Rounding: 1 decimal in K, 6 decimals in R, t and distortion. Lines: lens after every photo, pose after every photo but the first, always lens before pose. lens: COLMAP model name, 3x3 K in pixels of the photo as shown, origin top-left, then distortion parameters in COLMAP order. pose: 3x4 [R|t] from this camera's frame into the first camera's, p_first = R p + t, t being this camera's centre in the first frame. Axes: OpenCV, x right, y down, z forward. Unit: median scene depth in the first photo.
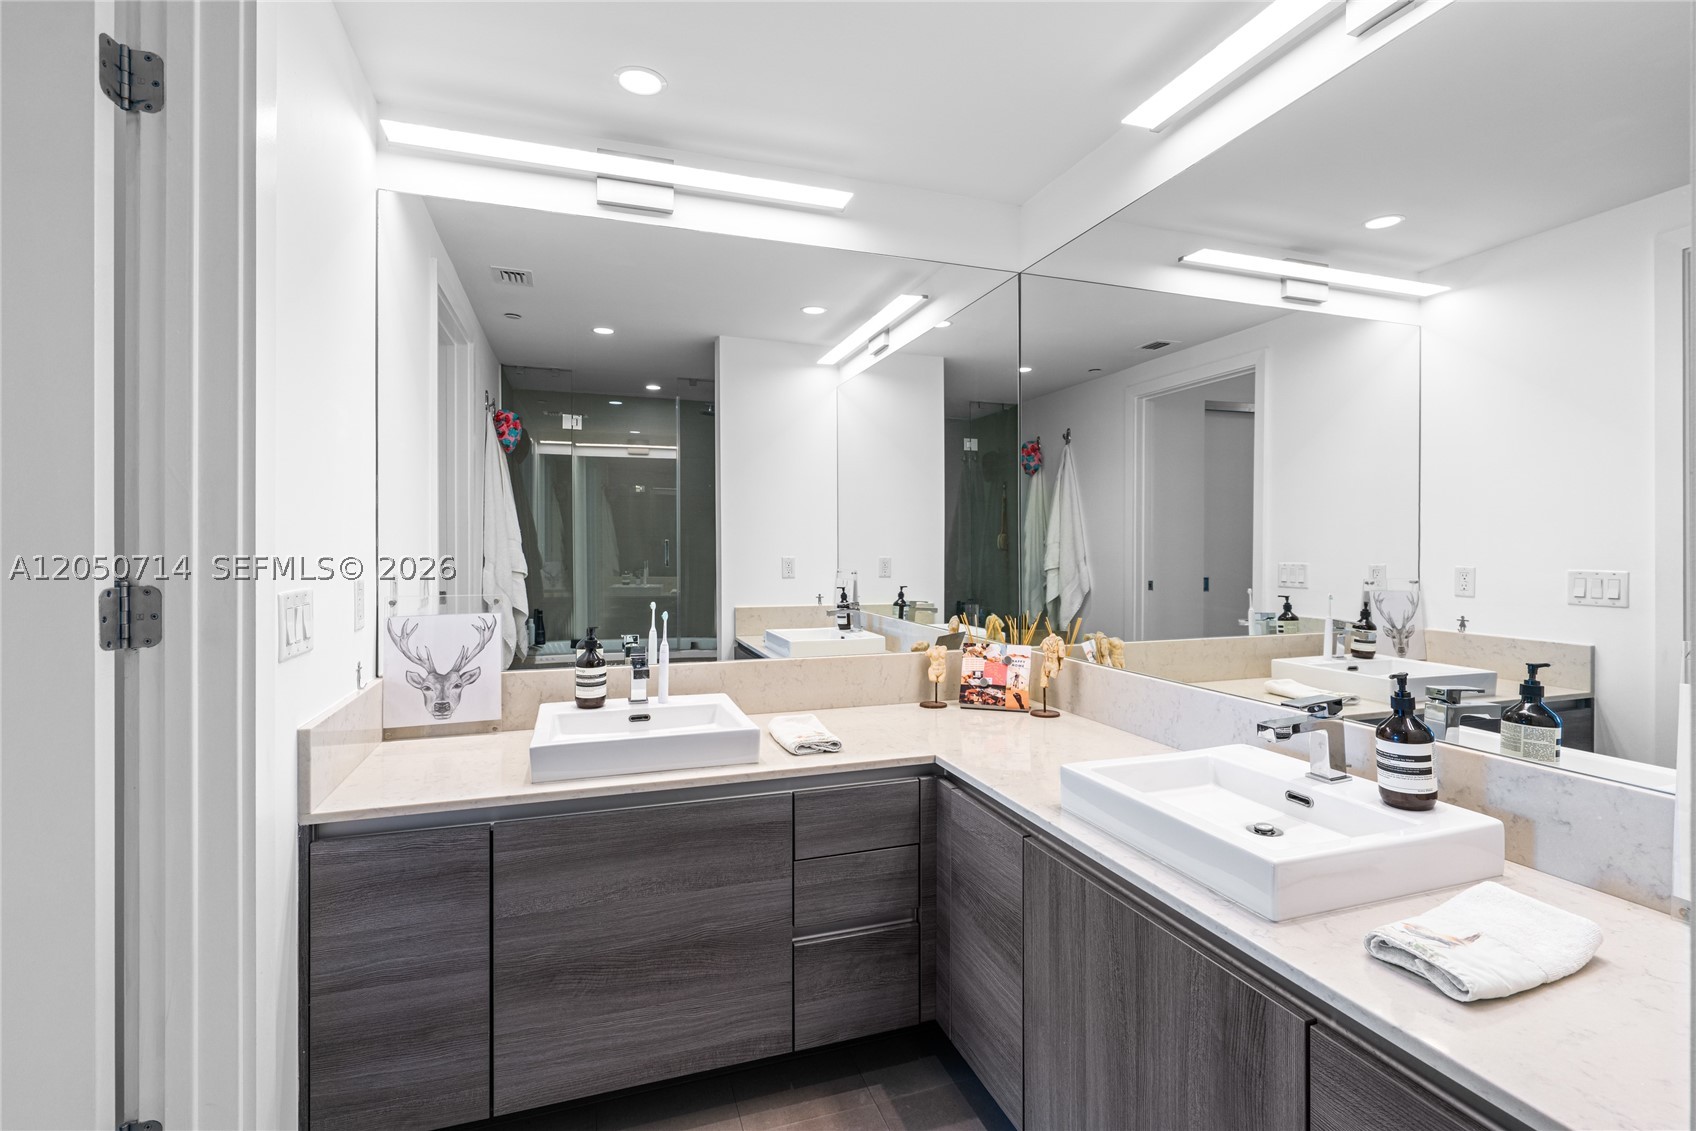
lens RADIAL K [[774.6, 0, 851.2], [0, 774.6, 539.7], [0, 0, 1]] dist [-0.004070, -0.000048]
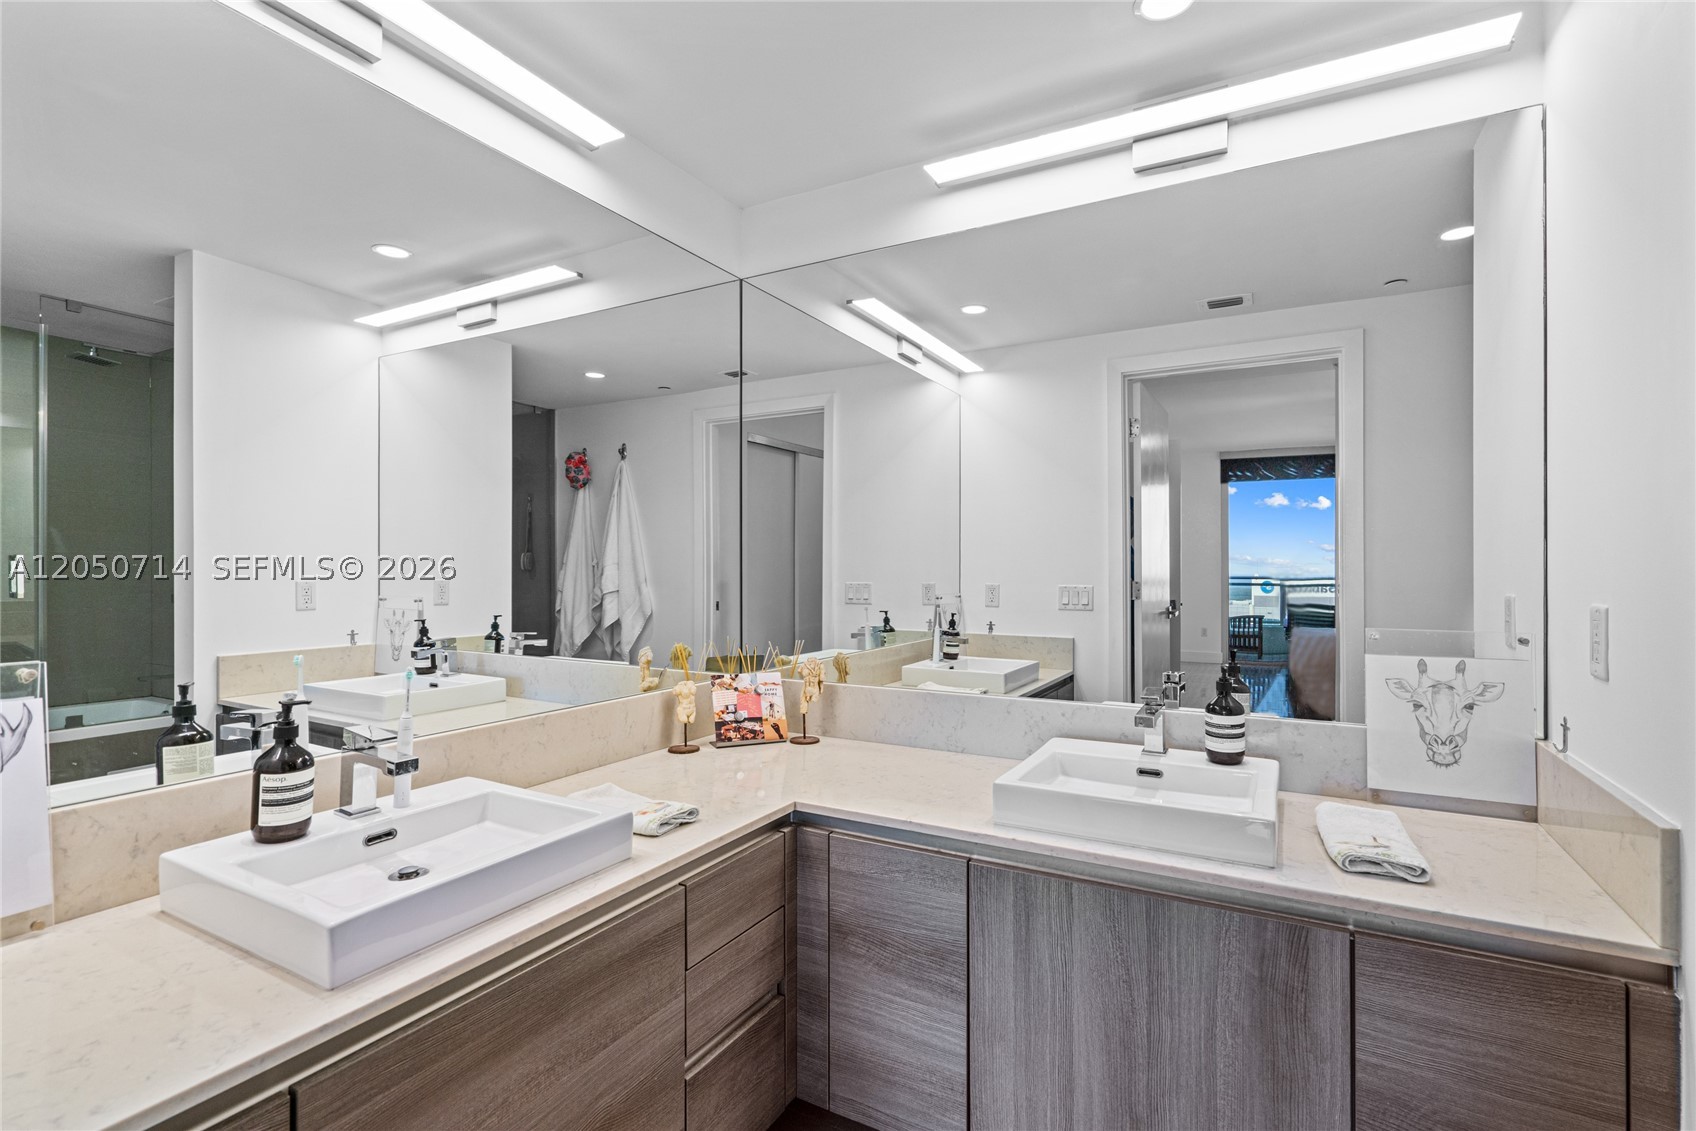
lens RADIAL K [[781.2, 0, 859.2], [0, 781.2, 556.9], [0, 0, 1]] dist [-0.003403, 0.000722]
pose [[0.740812, 0.011009, 0.671622, -0.356658], [-0.008575, 0.999939, -0.006933, 0.000195], [-0.671657, -0.000623, 0.740862, 0.222752]]
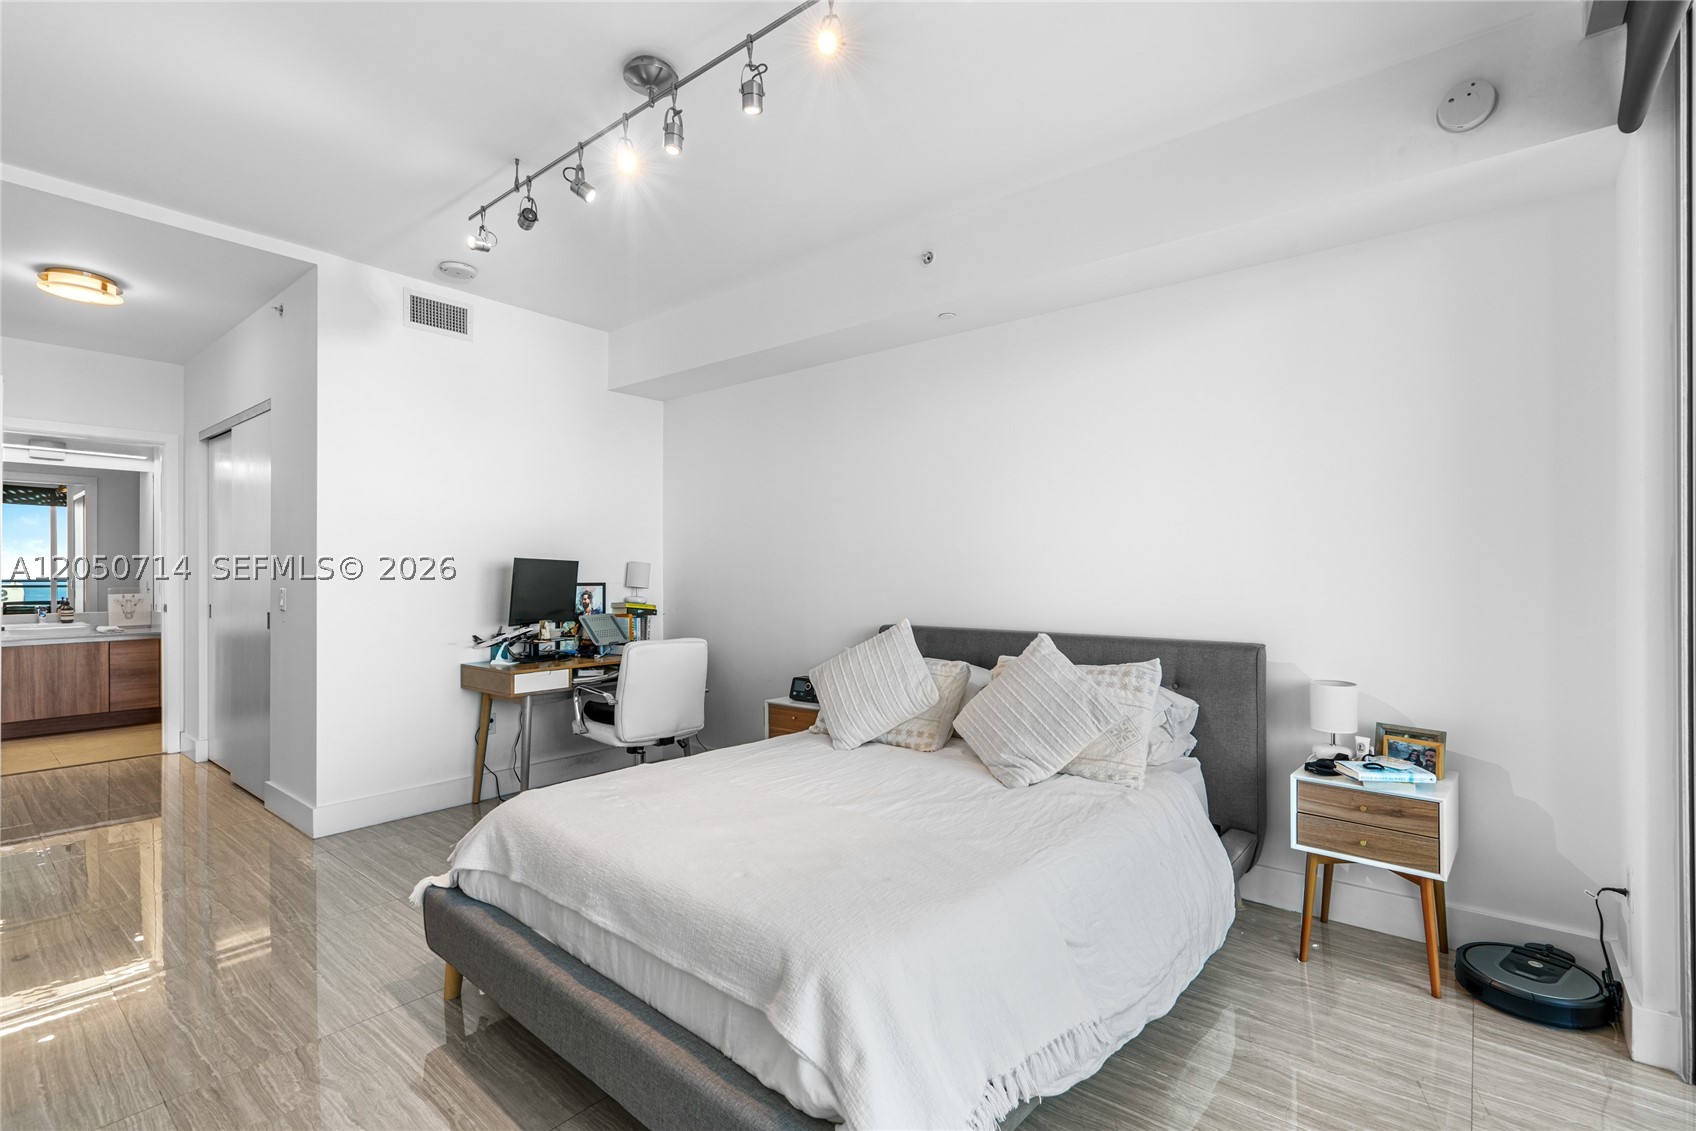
lens RADIAL K [[767.1, 0, 849.5], [0, 767.1, 565.8], [0, 0, 1]] dist [-0.008003, 0.005862]
pose [[-0.526956, 0.020994, 0.849633, -3.414559], [0.015150, 0.999768, -0.015307, 0.059574], [-0.849758, 0.004806, -0.527152, -0.405707]]
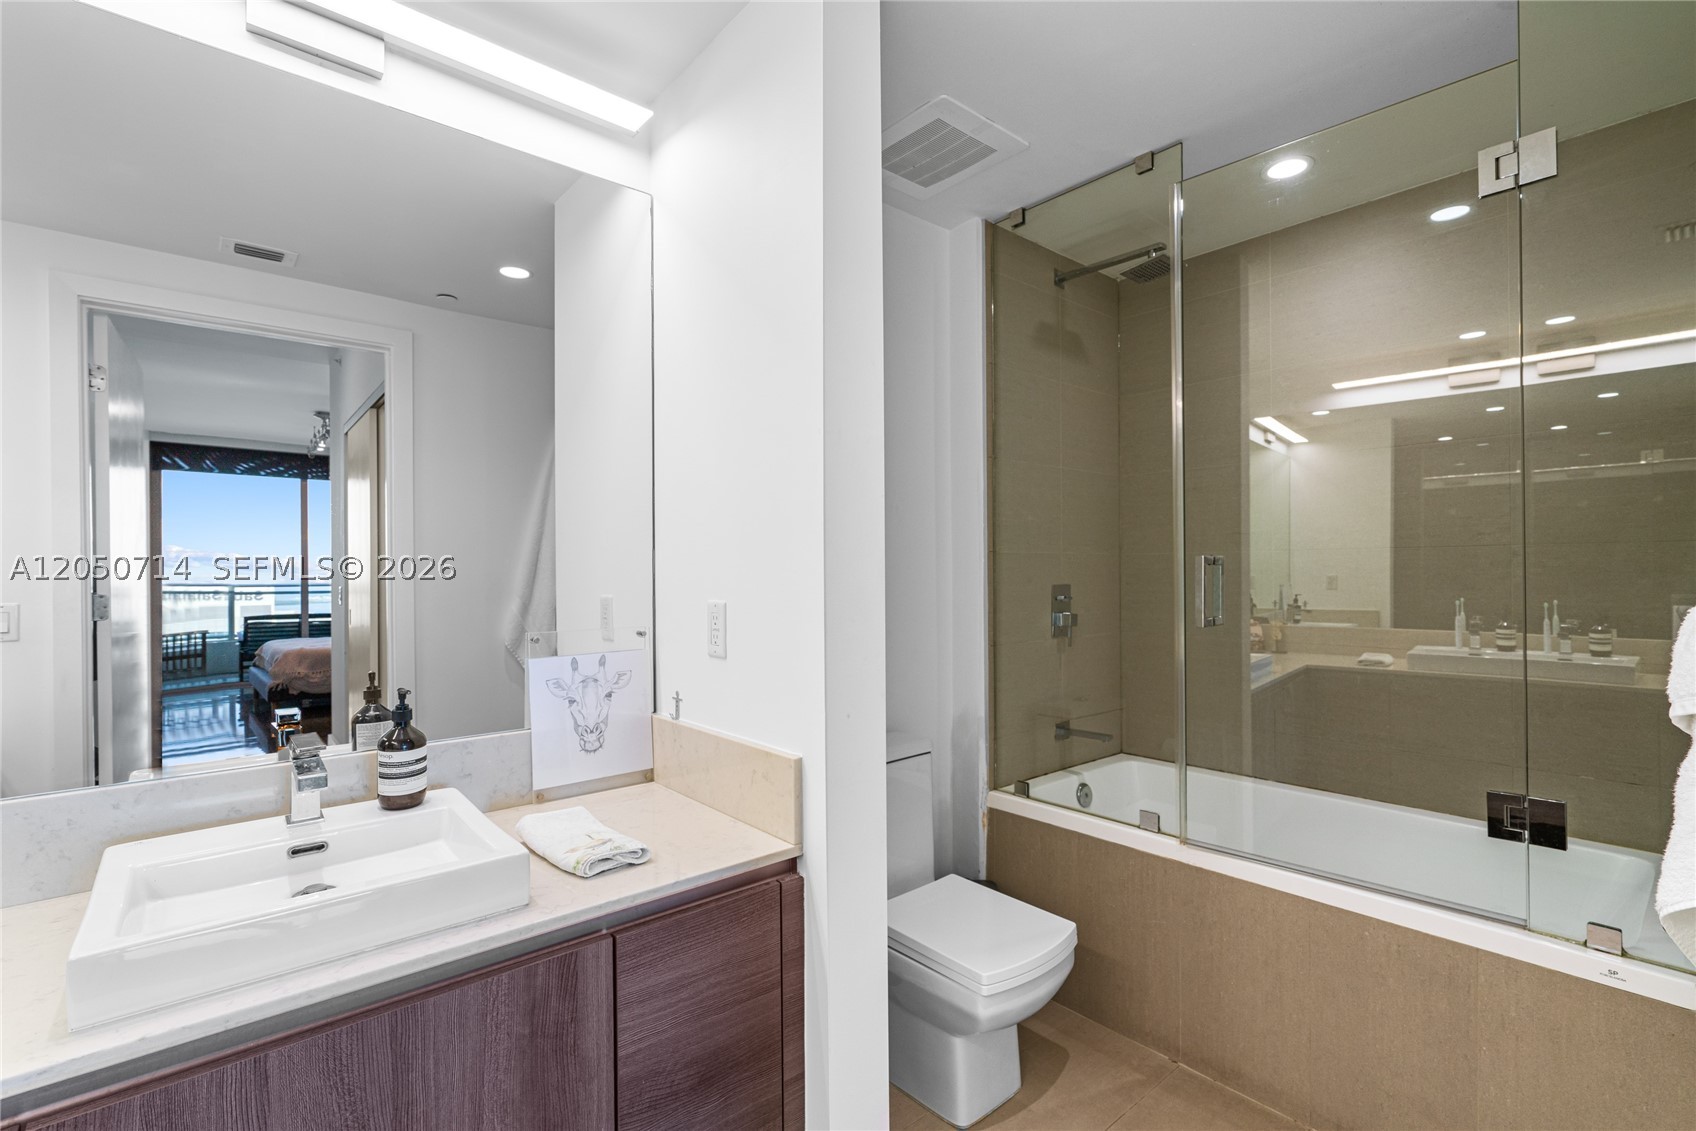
lens RADIAL K [[767.1, 0, 849.5], [0, 767.1, 565.8], [0, 0, 1]] dist [-0.008003, 0.005862]
pose [[-0.366604, 0.009833, 0.930325, -0.300576], [-0.004075, 0.999918, -0.012174, 0.001750], [-0.930368, -0.008254, -0.366533, 0.426521]]
